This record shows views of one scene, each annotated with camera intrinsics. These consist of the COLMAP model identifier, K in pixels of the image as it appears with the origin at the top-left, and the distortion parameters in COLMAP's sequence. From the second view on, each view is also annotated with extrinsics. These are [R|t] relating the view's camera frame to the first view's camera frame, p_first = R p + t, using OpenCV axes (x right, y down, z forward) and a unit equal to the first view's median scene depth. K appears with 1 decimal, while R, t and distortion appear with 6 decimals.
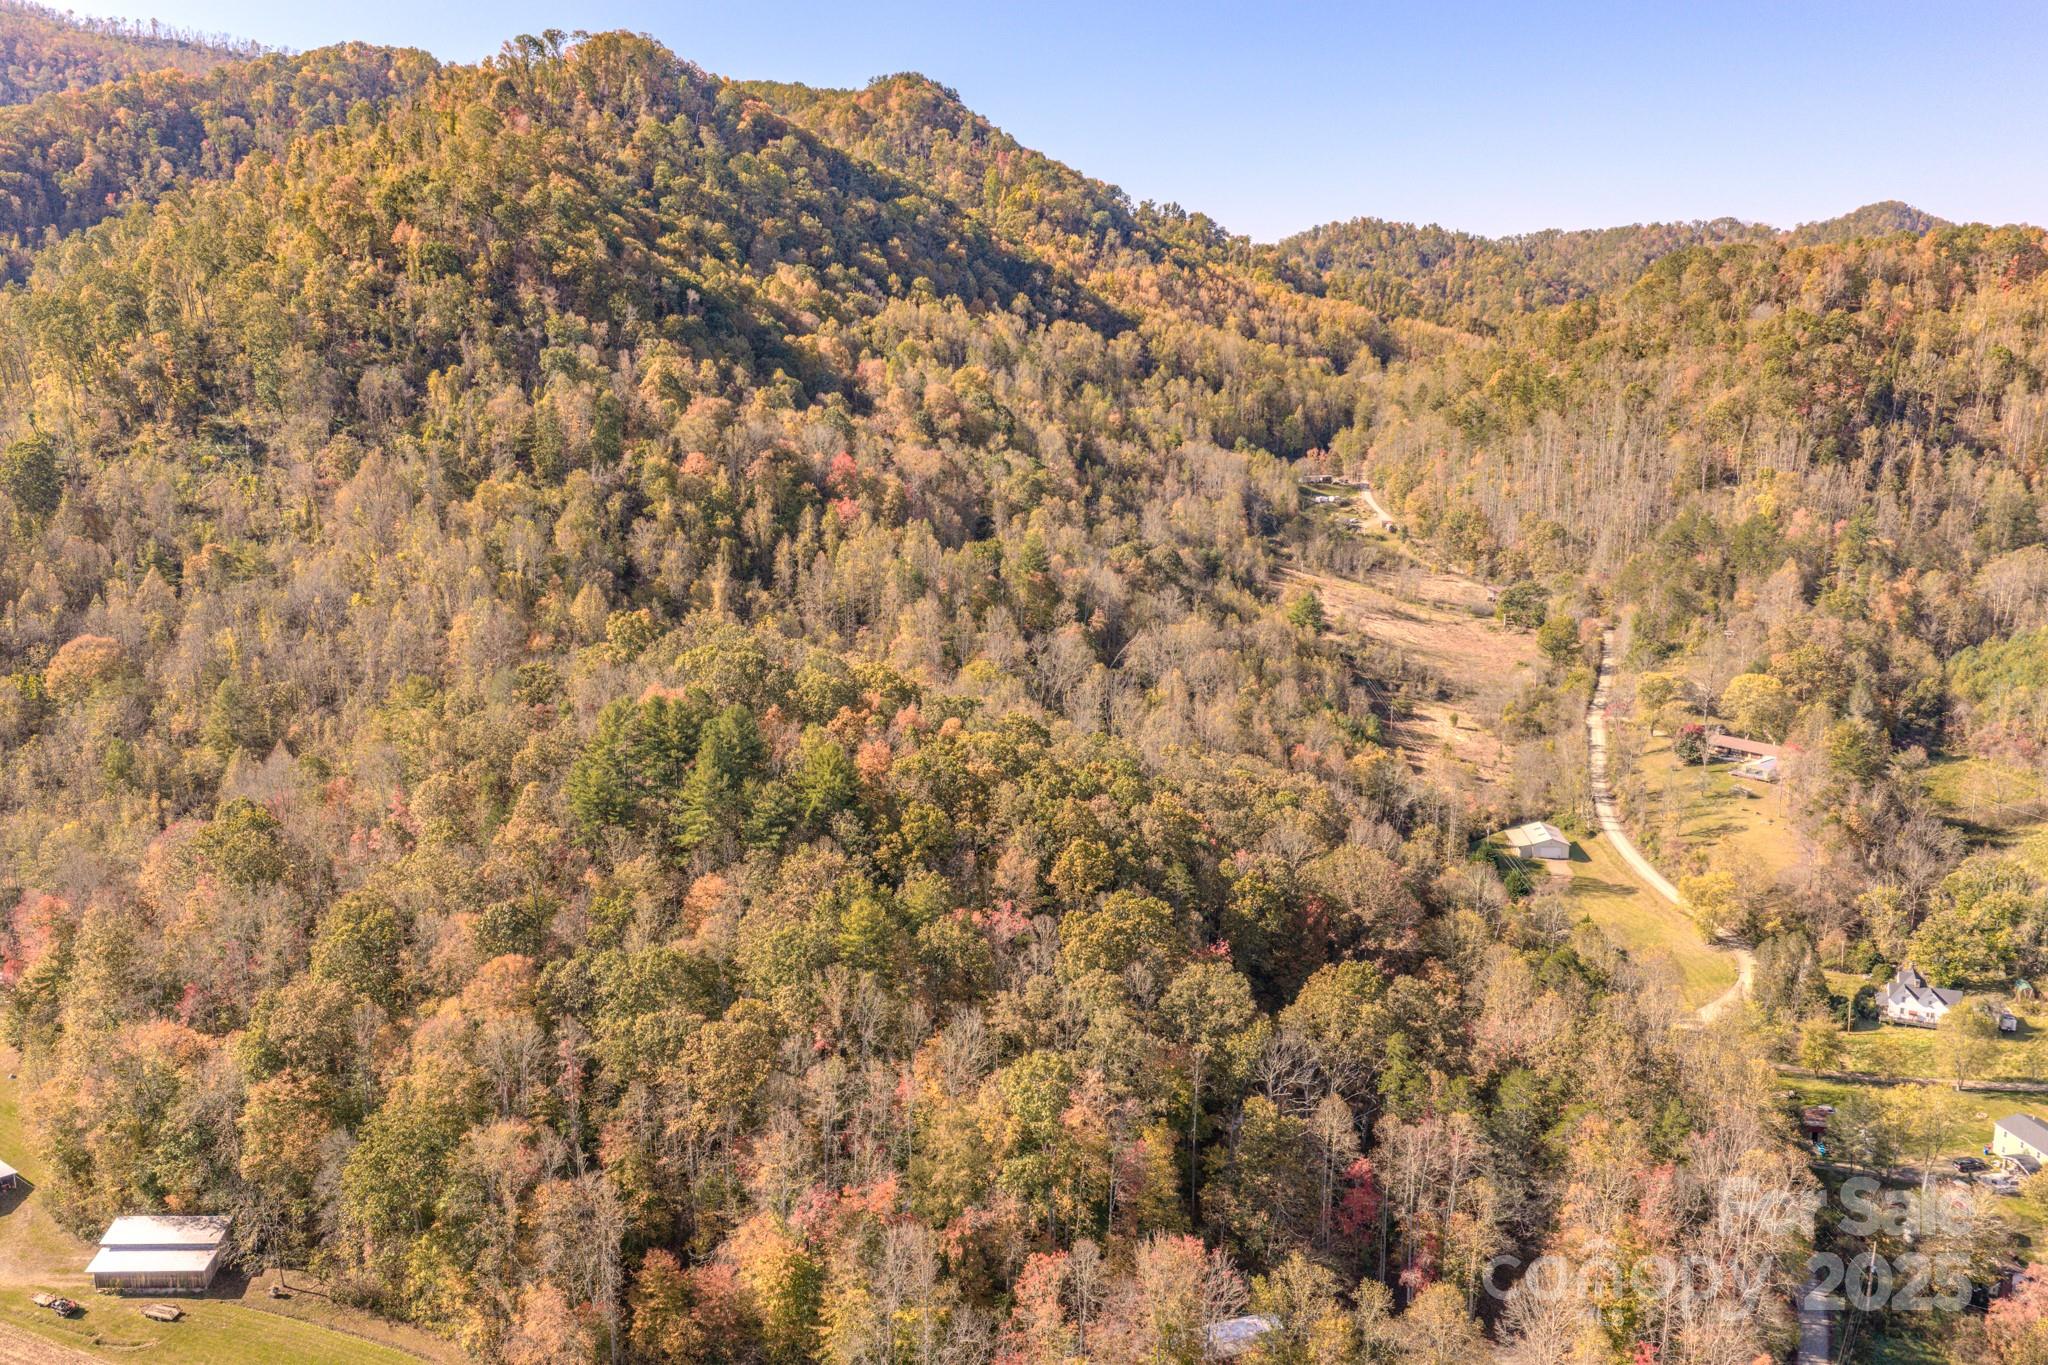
lens RADIAL K [[1668.3, 0, 1025.0], [0, 1668.3, 681.8], [0, 0, 1]] dist [0.021743, -0.026806]
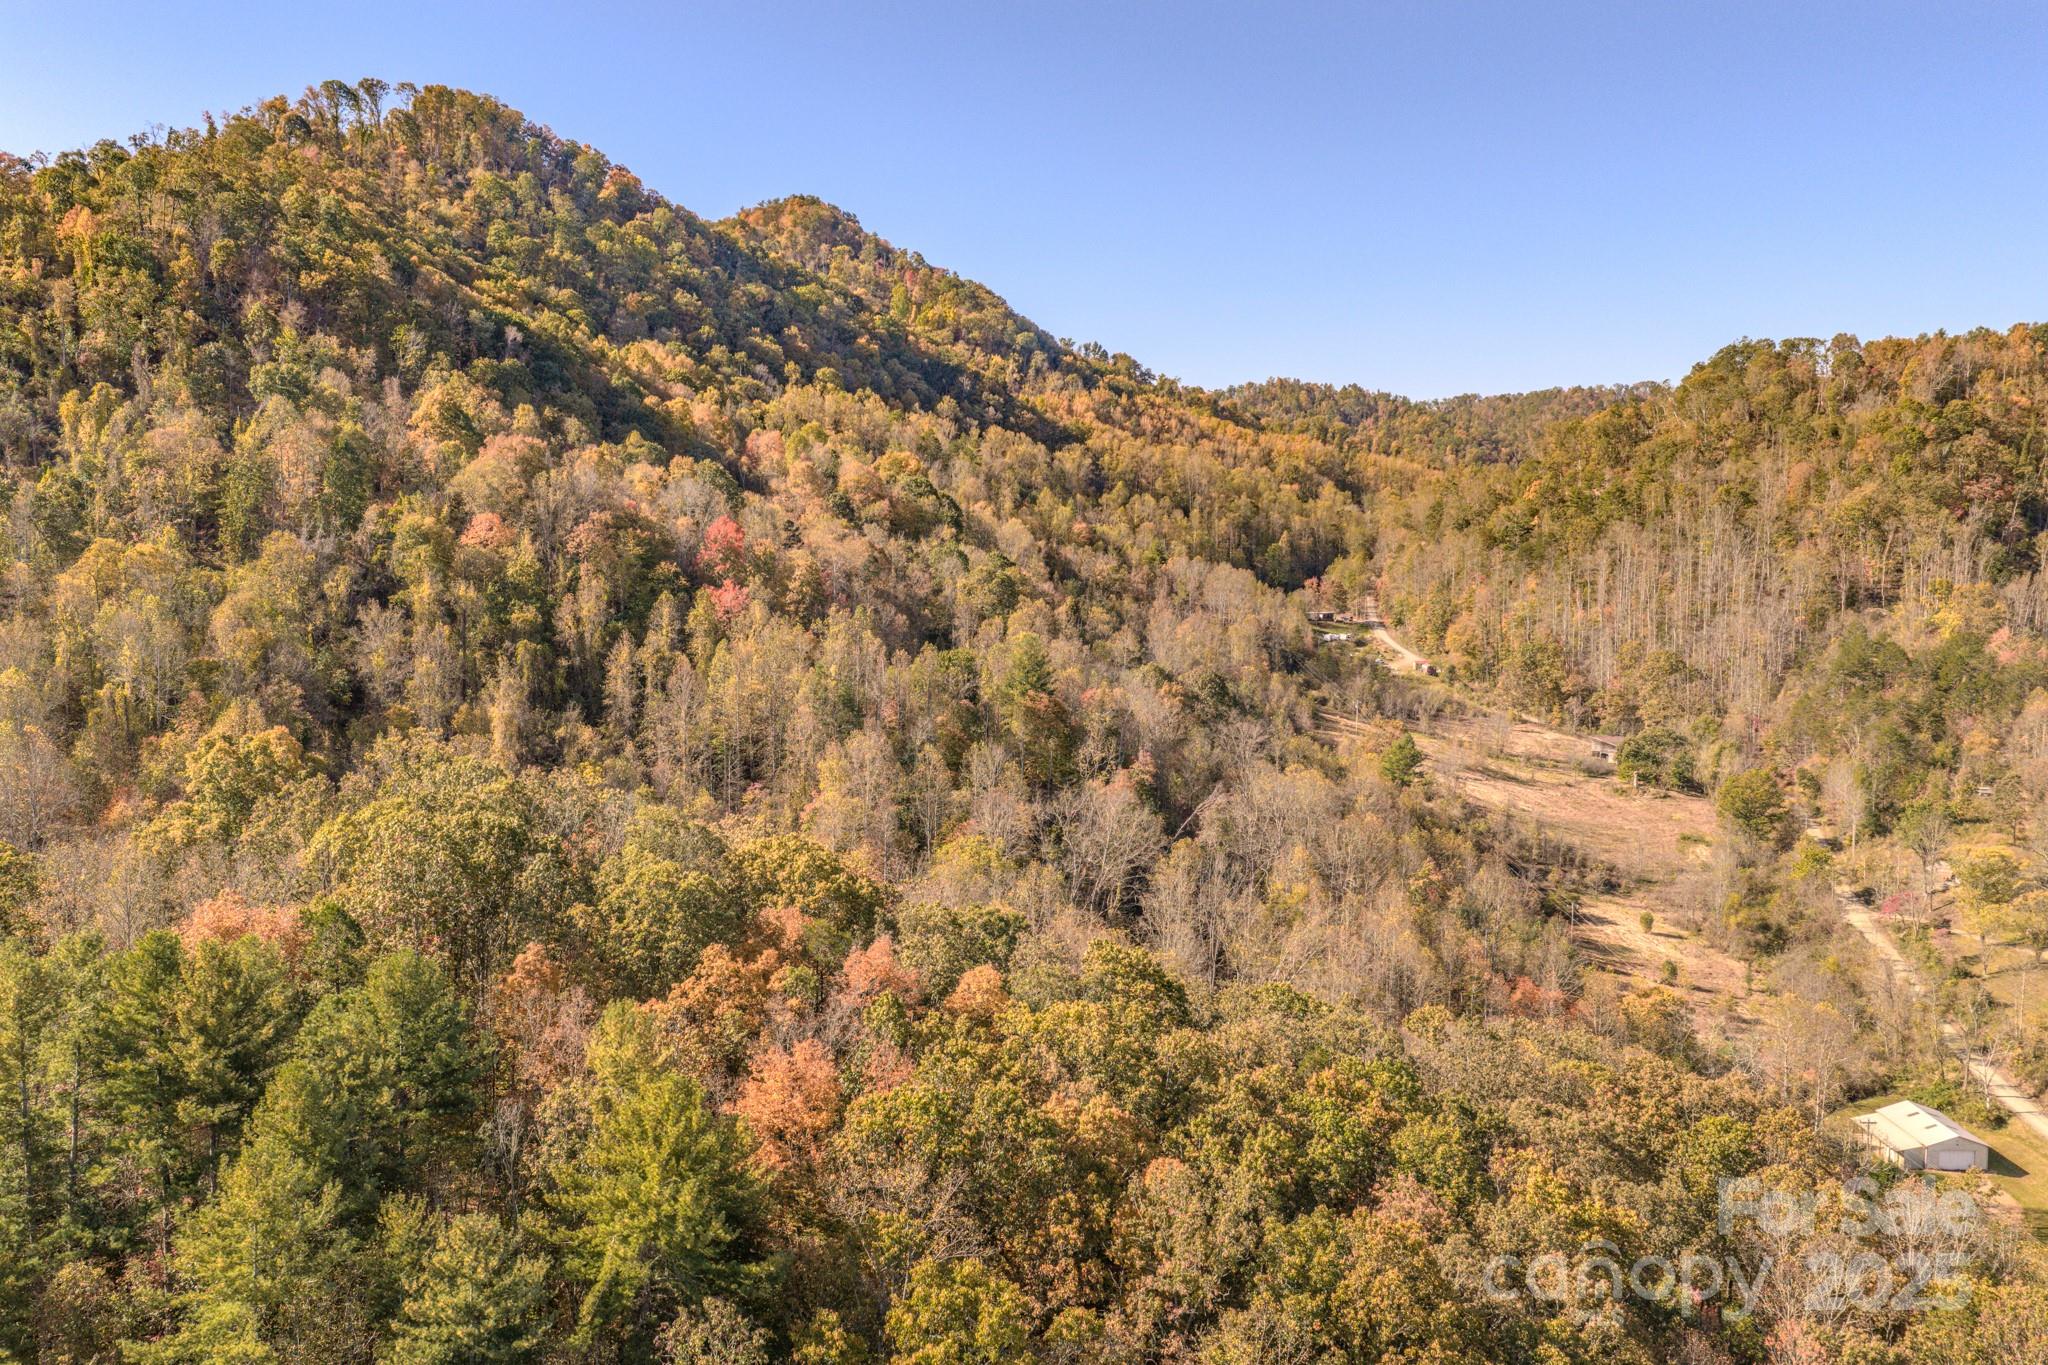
lens RADIAL K [[1668.3, 0, 1020.2], [0, 1668.3, 683.5], [0, 0, 1]] dist [0.021743, -0.026806]
pose [[0.997845, -0.005720, 0.065367, -0.029511], [0.012984, 0.993707, -0.111259, -0.000854], [-0.064319, 0.111868, 0.991639, 0.286720]]
